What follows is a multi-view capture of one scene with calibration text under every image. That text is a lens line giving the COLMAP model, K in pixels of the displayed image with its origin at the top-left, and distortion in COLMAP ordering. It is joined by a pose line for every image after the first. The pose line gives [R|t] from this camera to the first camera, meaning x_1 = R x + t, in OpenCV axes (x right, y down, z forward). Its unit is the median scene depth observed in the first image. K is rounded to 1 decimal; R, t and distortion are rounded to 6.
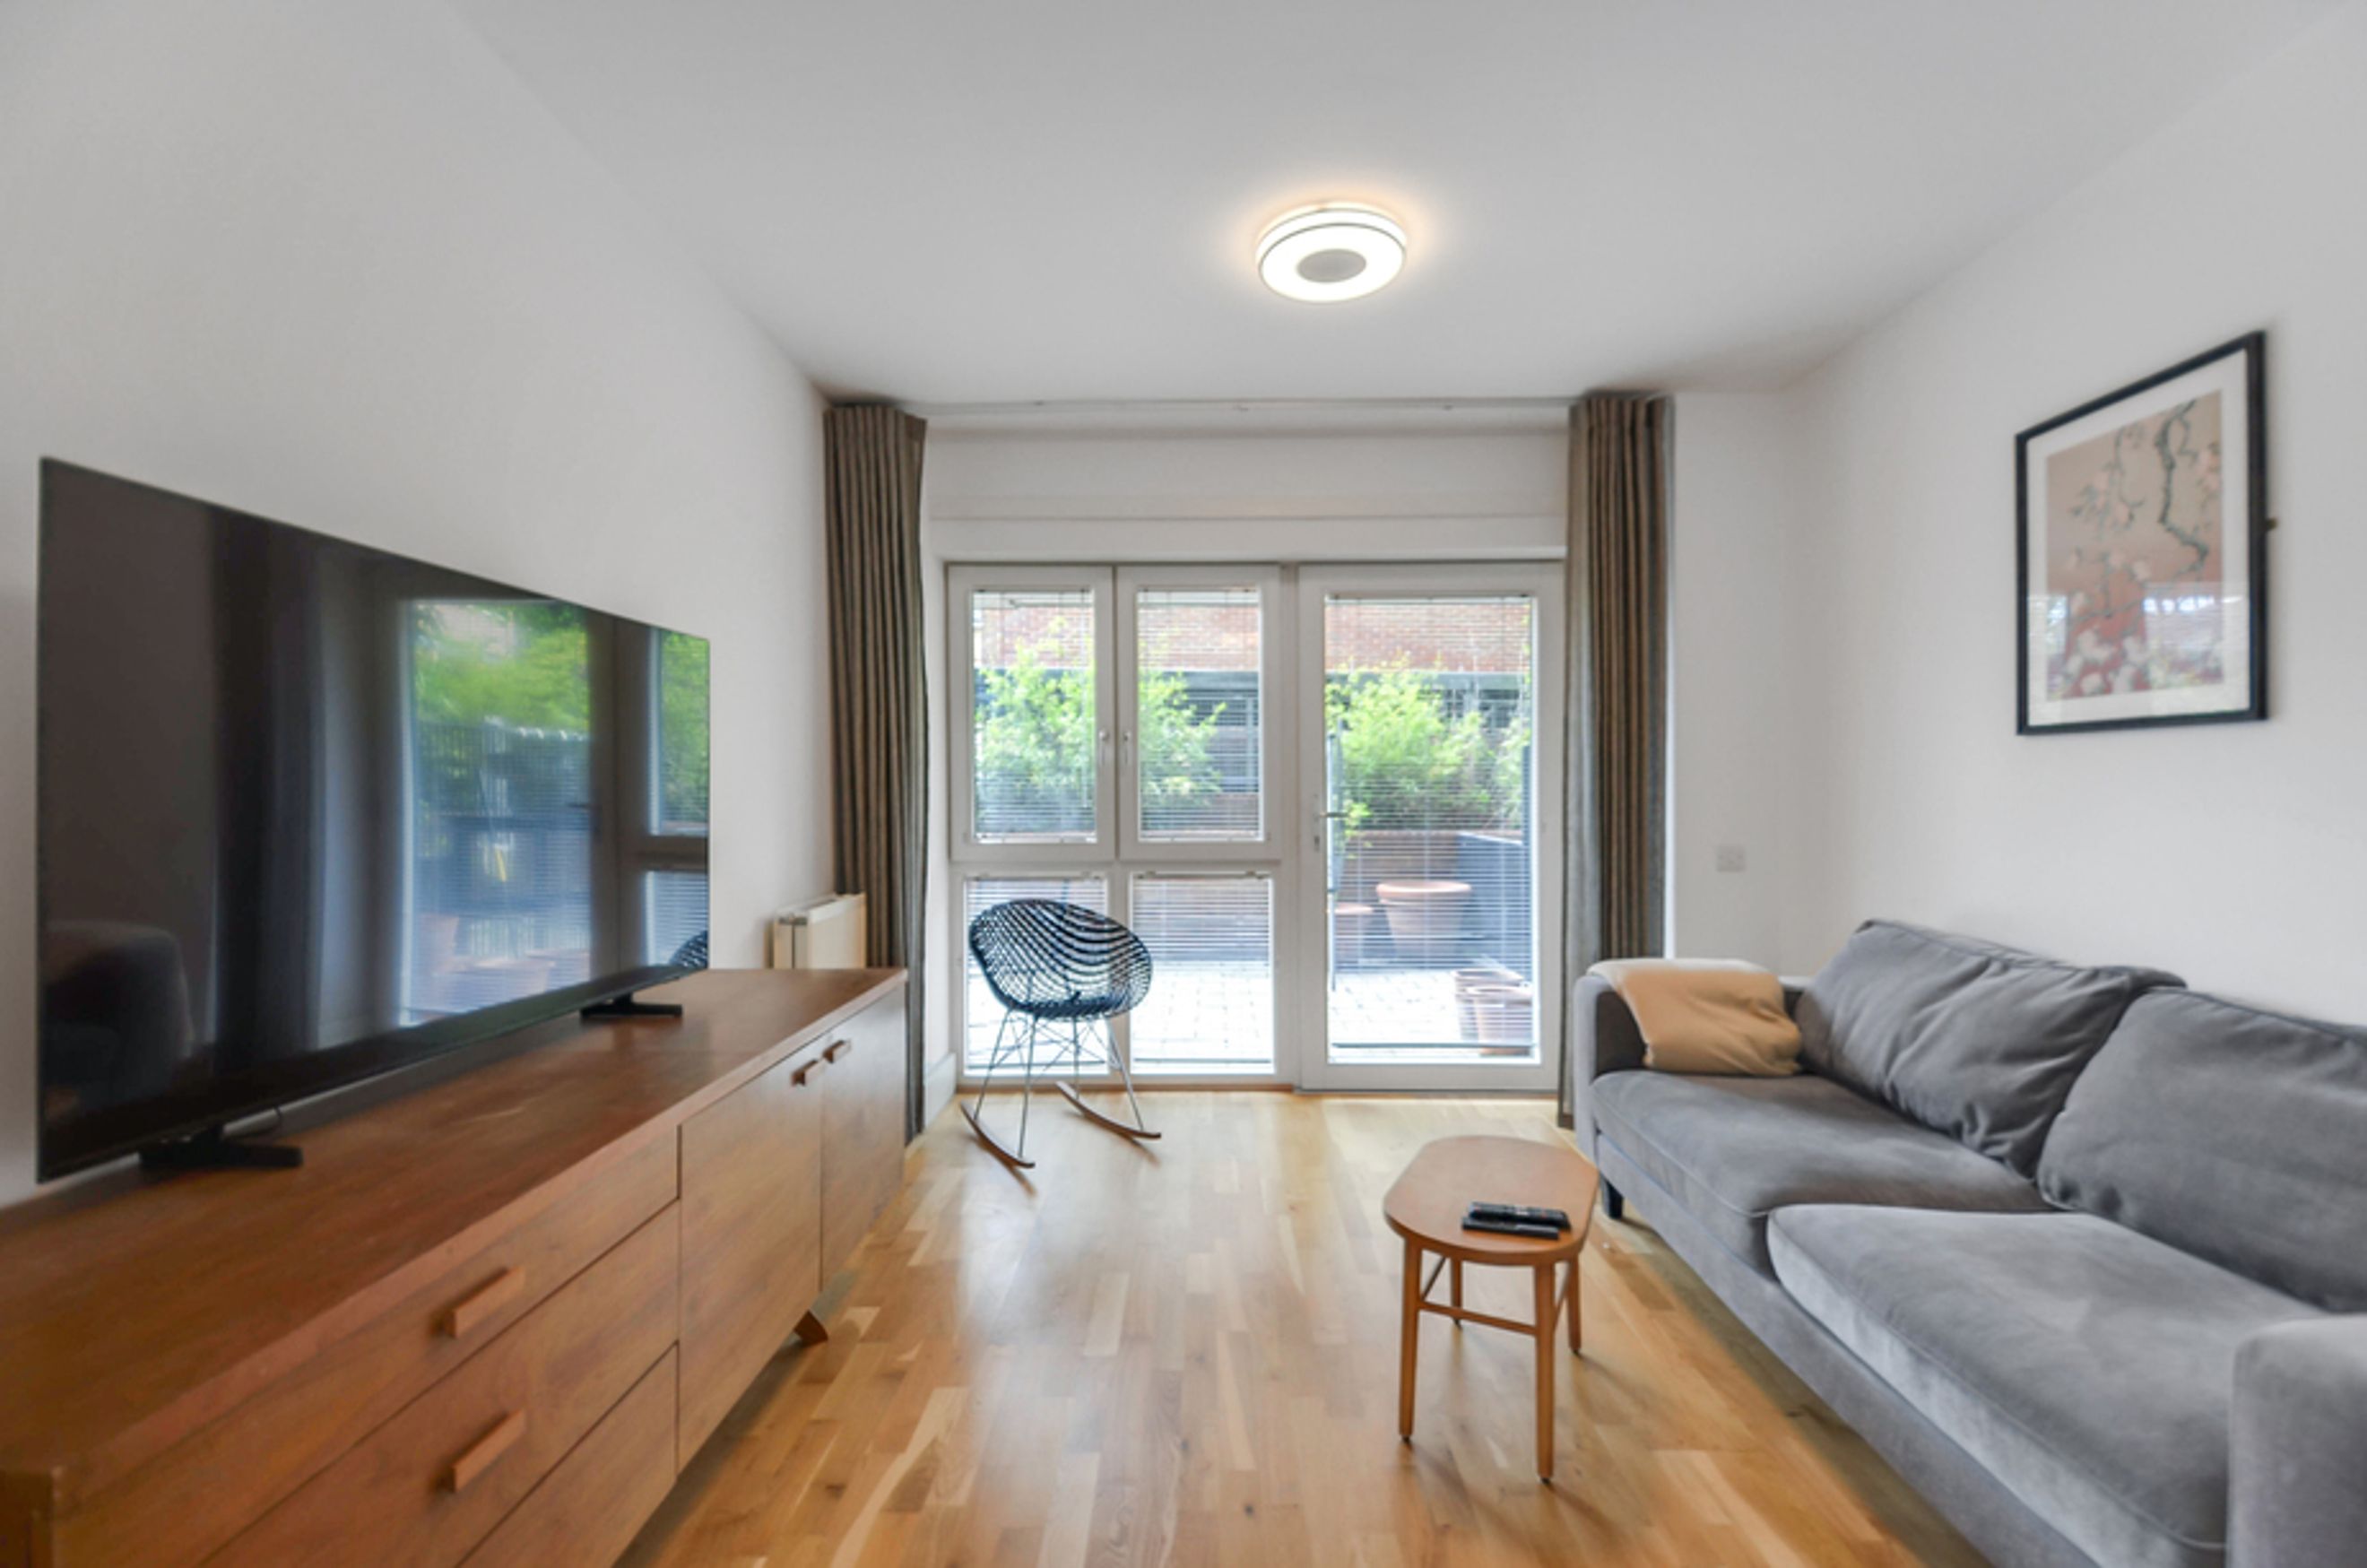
lens RADIAL K [[1026.0, 0, 1206.3], [0, 1026.0, 792.0], [0, 0, 1]] dist [0.051577, -0.029903]
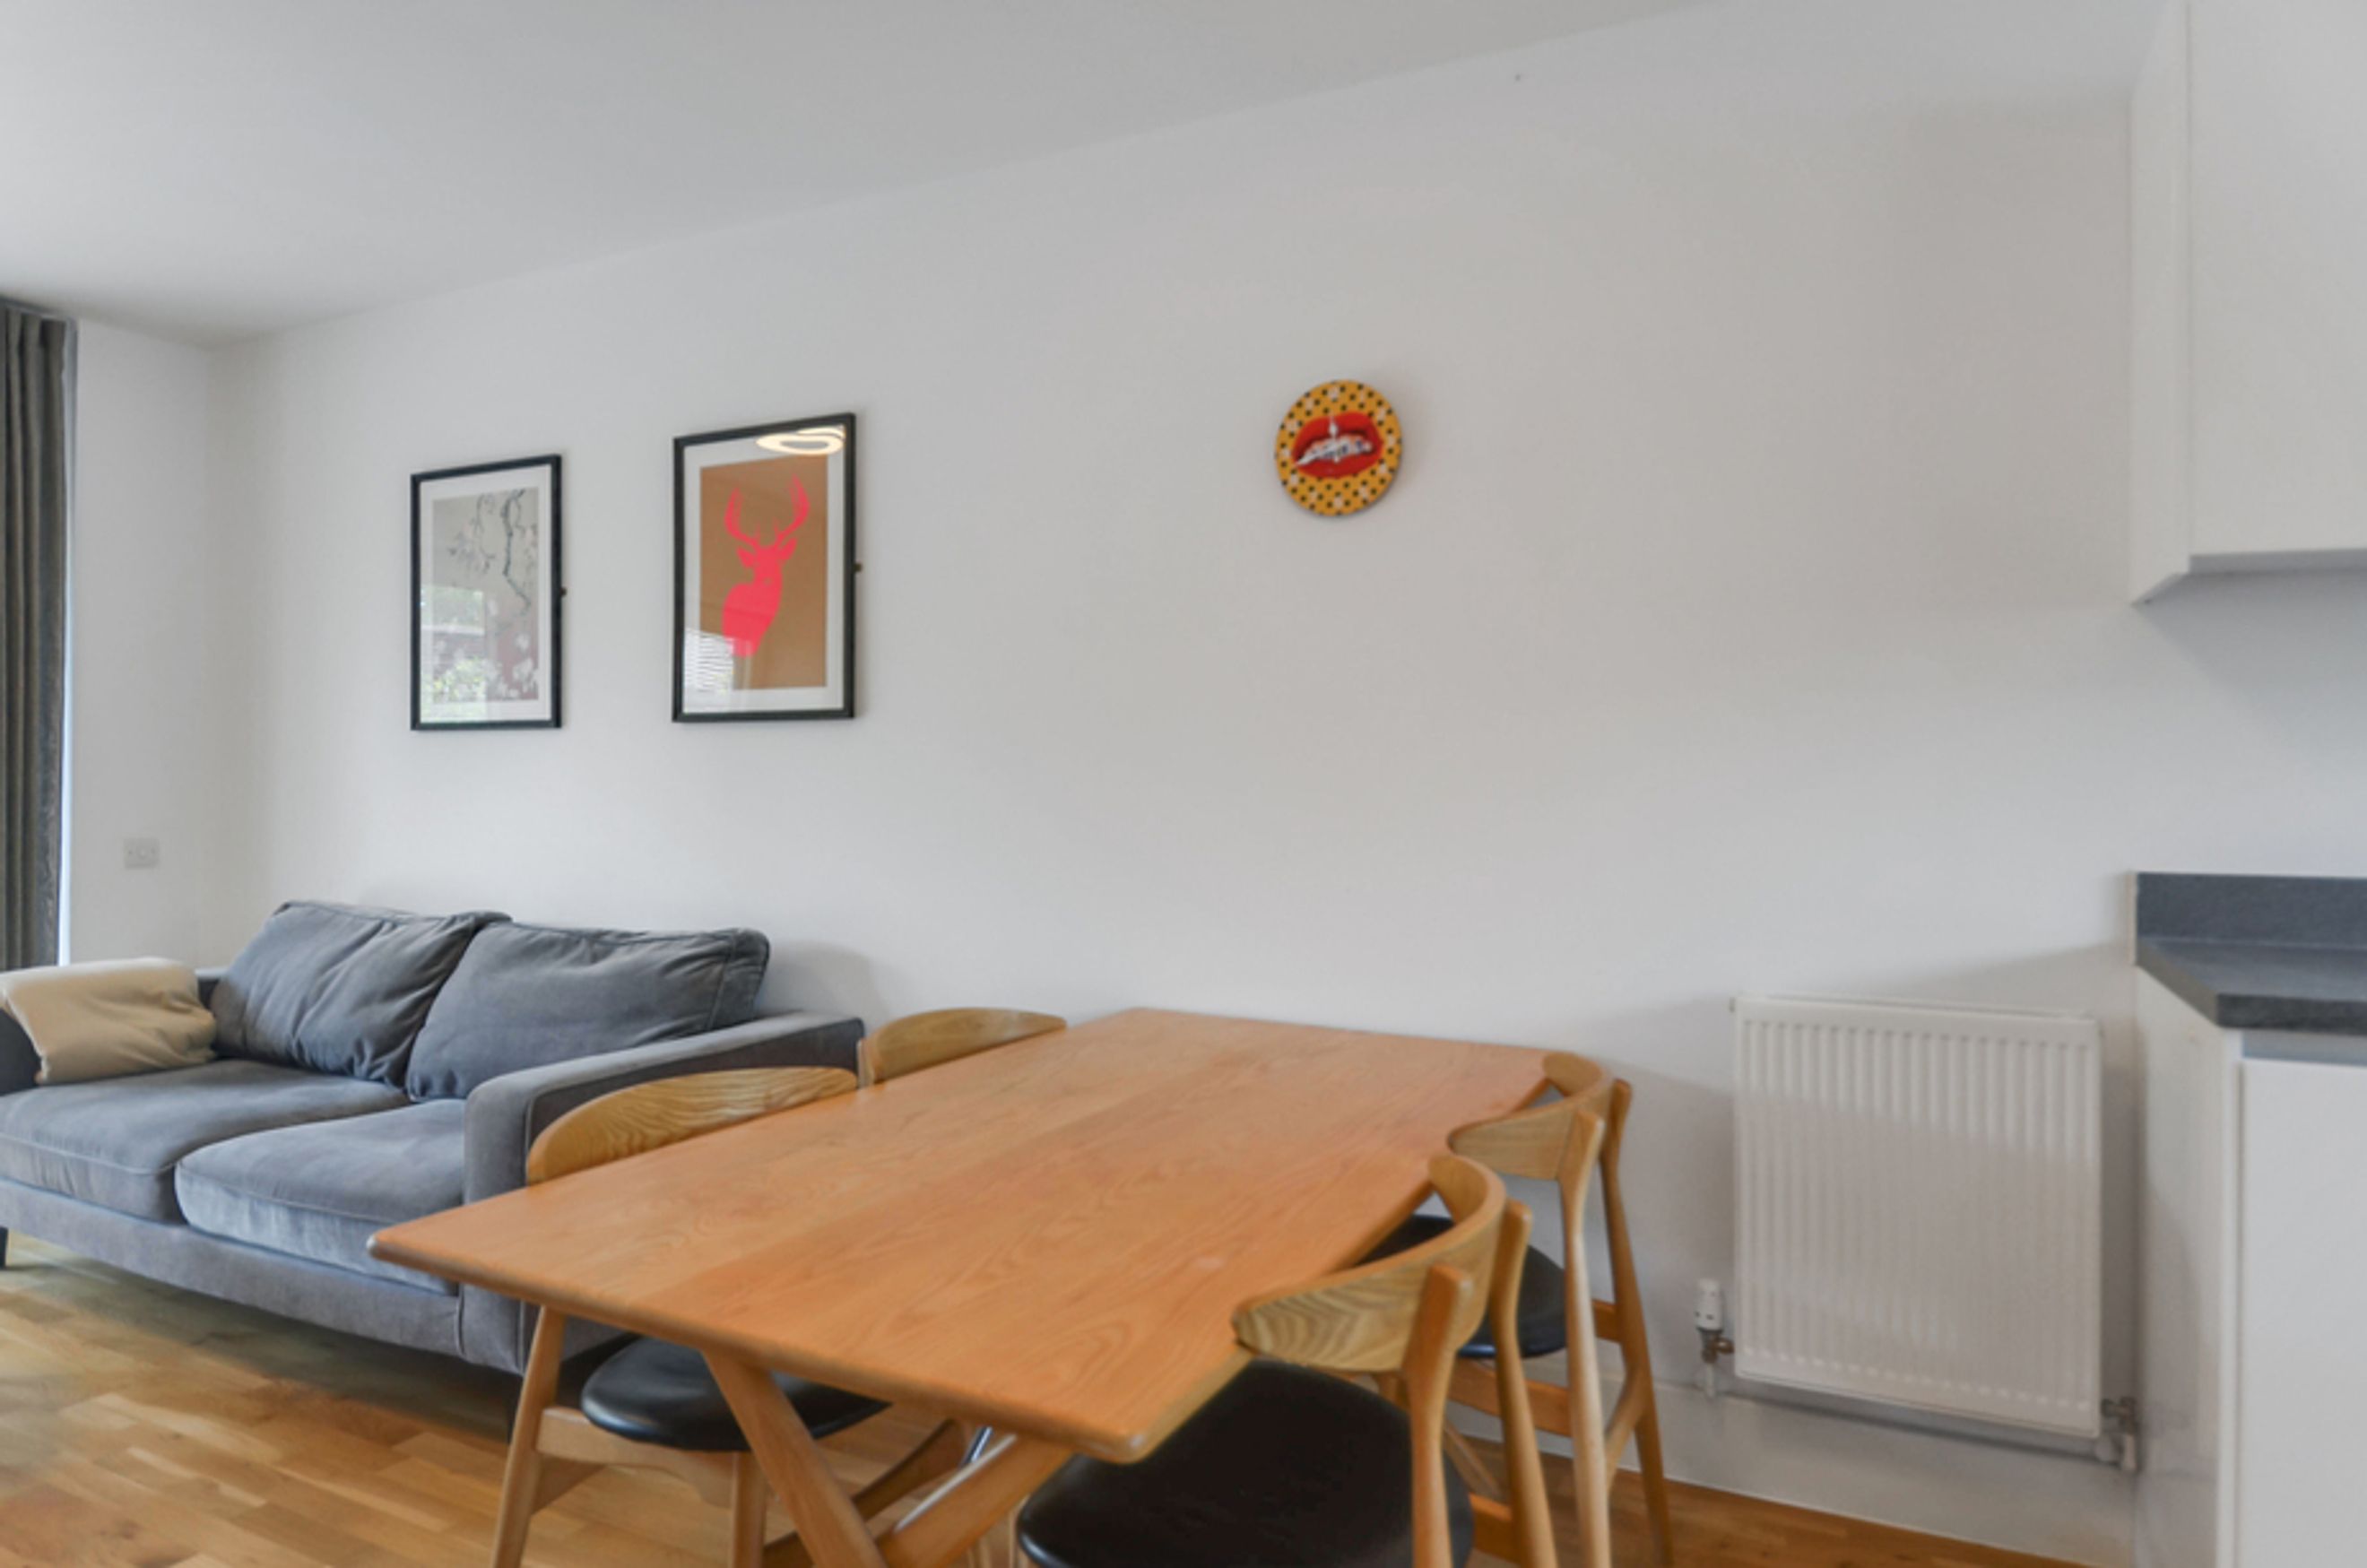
lens RADIAL K [[1387.7, 0, 1198.4], [0, 1387.7, 771.8], [0, 0, 1]] dist [0.028168, -0.038232]
pose [[0.437844, 0.009321, 0.899003, -0.236057], [-0.002566, 0.999955, -0.009118, 0.003697], [-0.899047, 0.001685, 0.437848, -0.463059]]
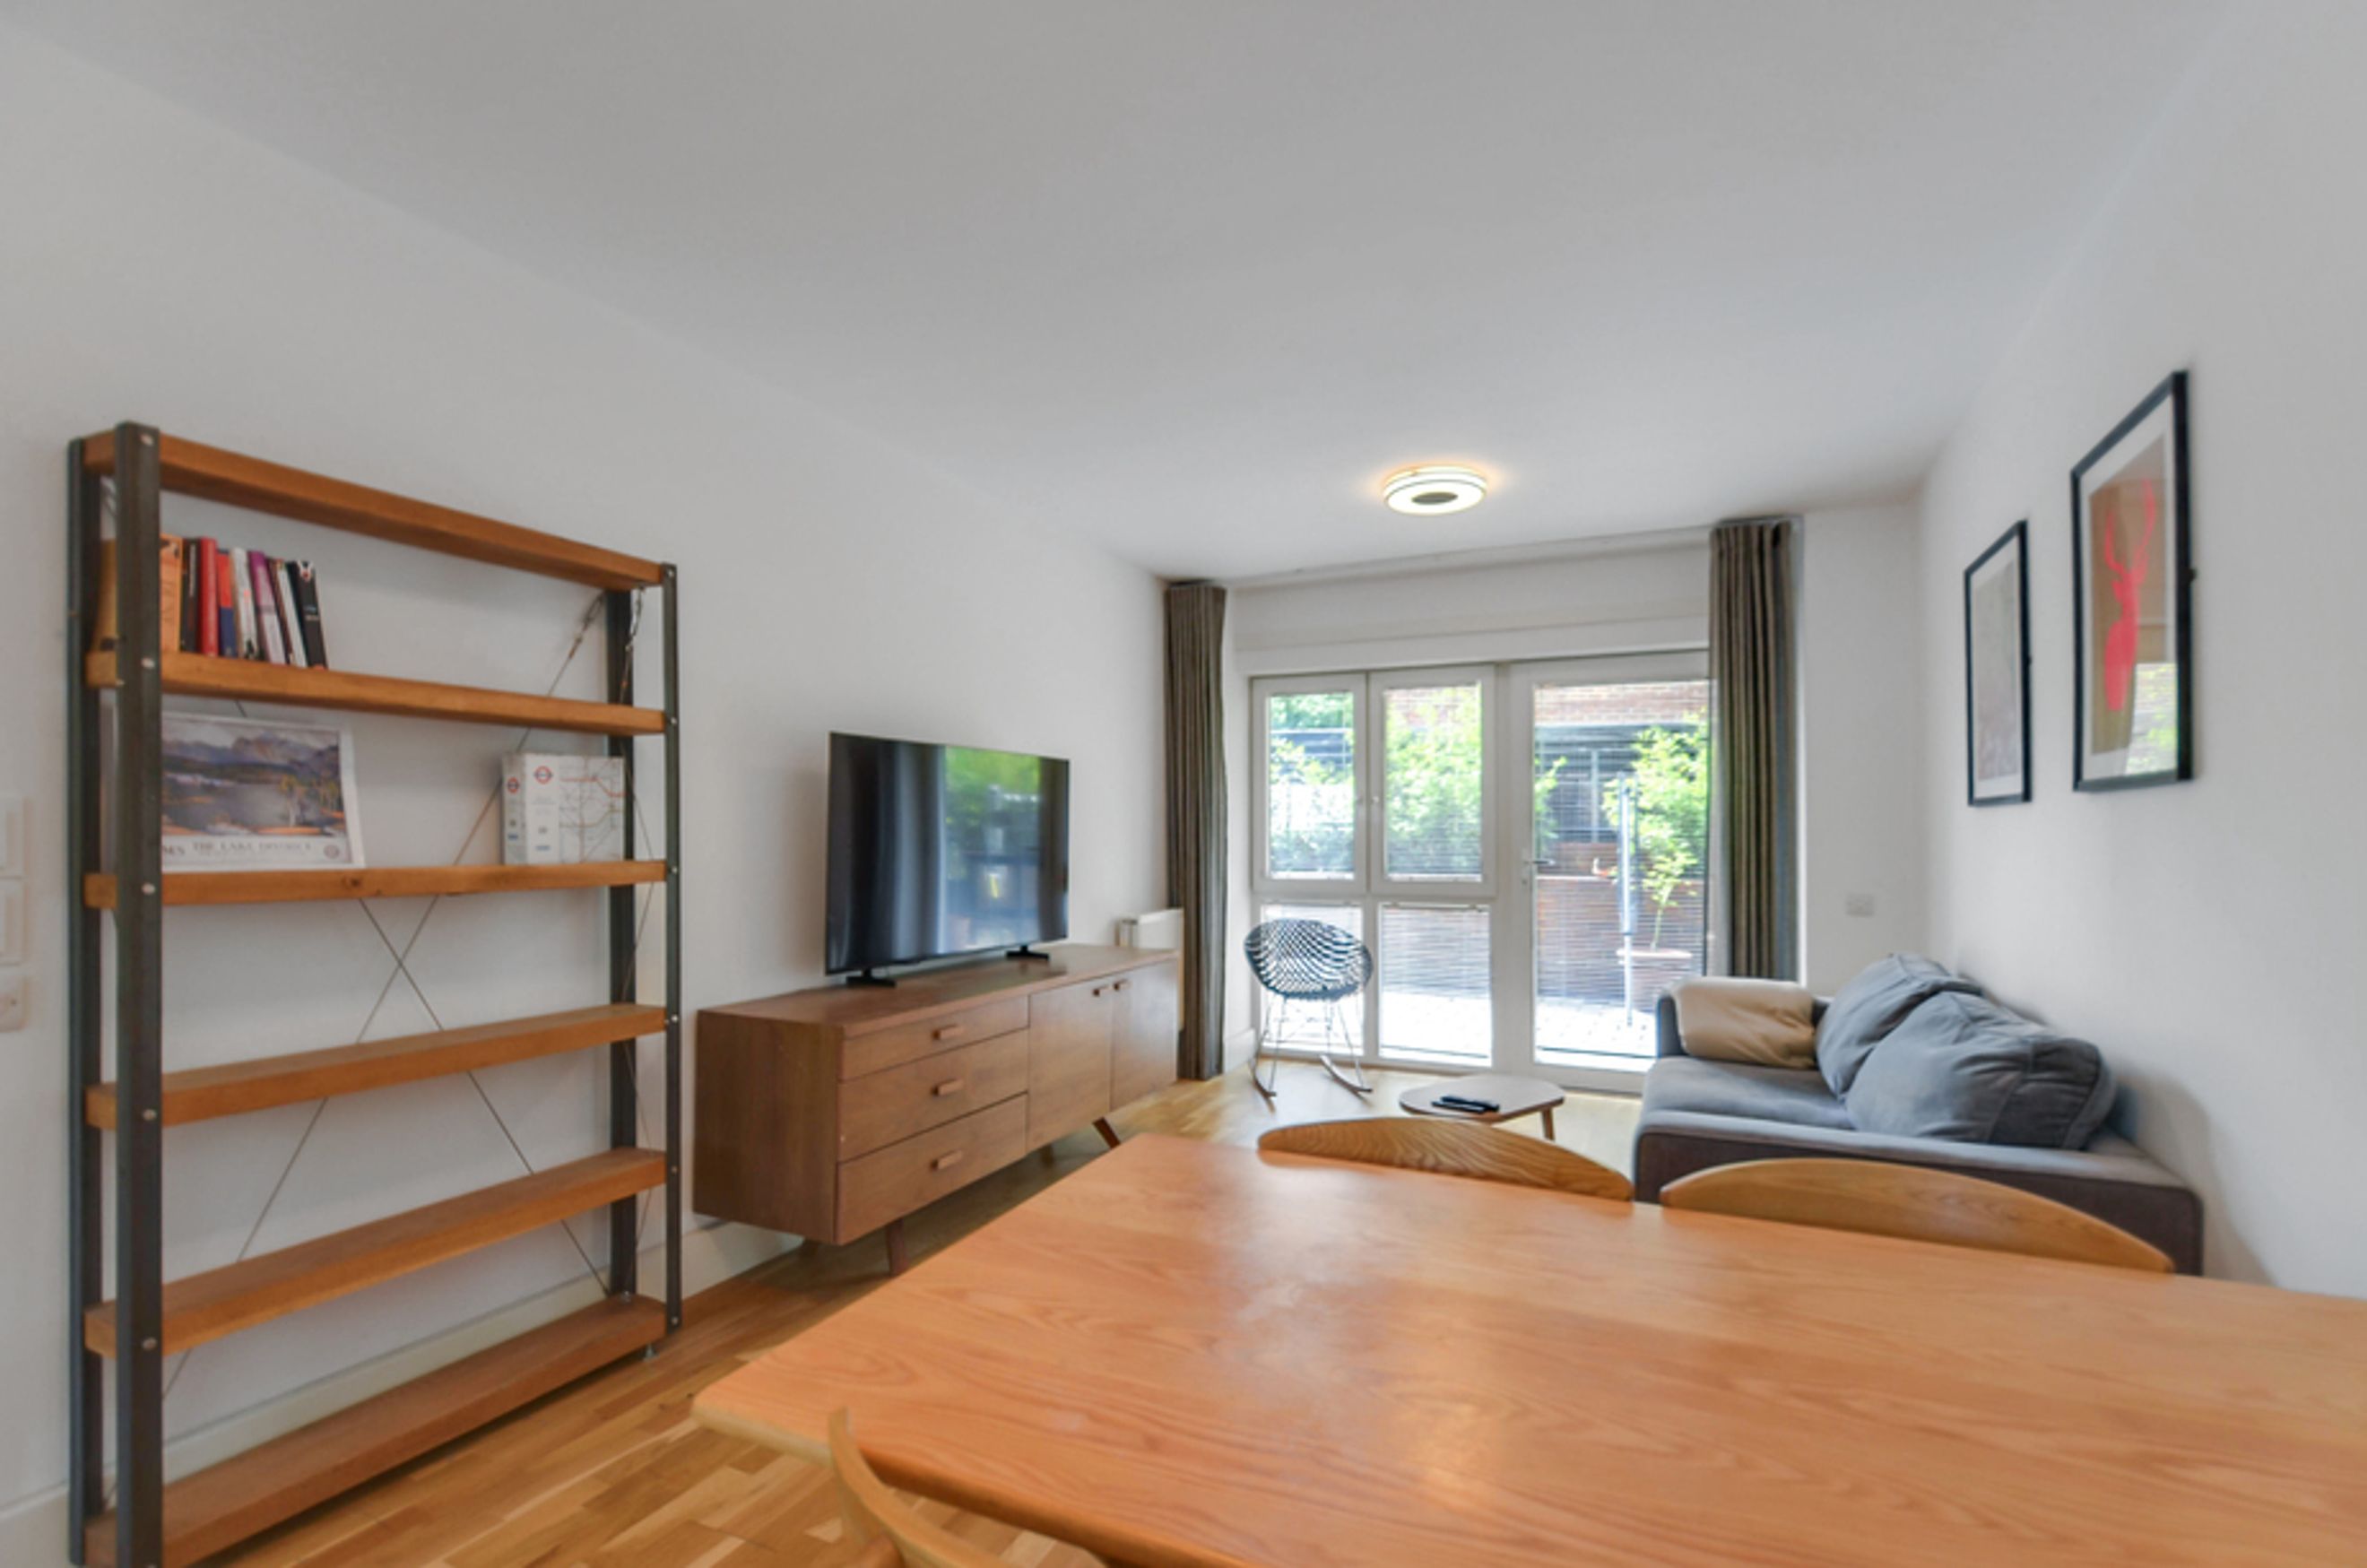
lens RADIAL K [[1071.2, 0, 1199.7], [0, 1071.2, 798.9], [0, 0, 1]] dist [-0.000809, -0.000547]
pose [[0.910291, -0.008490, -0.413882, 0.457492], [-0.005407, 0.999461, -0.032394, -0.015521], [0.413934, 0.031726, 0.909754, -0.557873]]
